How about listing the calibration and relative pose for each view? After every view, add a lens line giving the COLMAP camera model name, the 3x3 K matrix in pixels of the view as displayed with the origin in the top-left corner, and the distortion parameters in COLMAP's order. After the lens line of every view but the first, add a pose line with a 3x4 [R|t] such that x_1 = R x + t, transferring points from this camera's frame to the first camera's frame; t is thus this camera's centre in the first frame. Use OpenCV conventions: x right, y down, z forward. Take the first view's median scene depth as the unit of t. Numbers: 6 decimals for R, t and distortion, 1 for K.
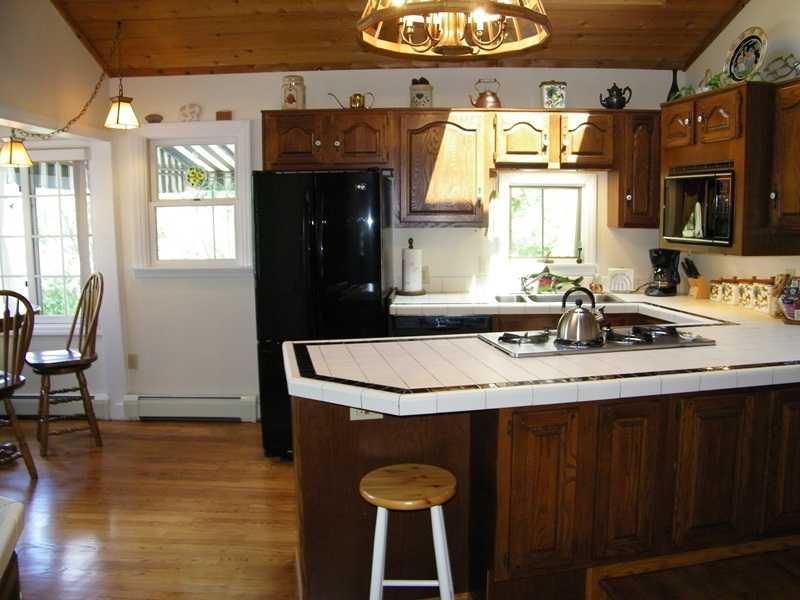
lens RADIAL K [[656.9, 0, 400.0], [0, 656.9, 300.0], [0, 0, 1]] dist [-0.155318, 0.000184]
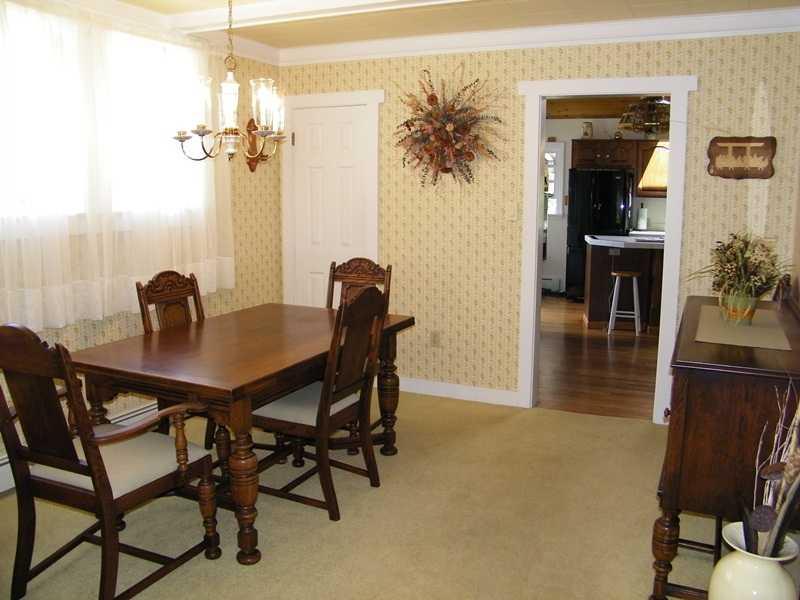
lens RADIAL K [[656.9, 0, 400.0], [0, 656.9, 300.0], [0, 0, 1]] dist [-0.155318, 0.000184]
pose [[0.927932, 0.074830, -0.365162, 0.072185], [-0.057039, 0.996610, 0.059284, 0.138352], [0.368360, -0.034183, 0.929055, -1.188487]]
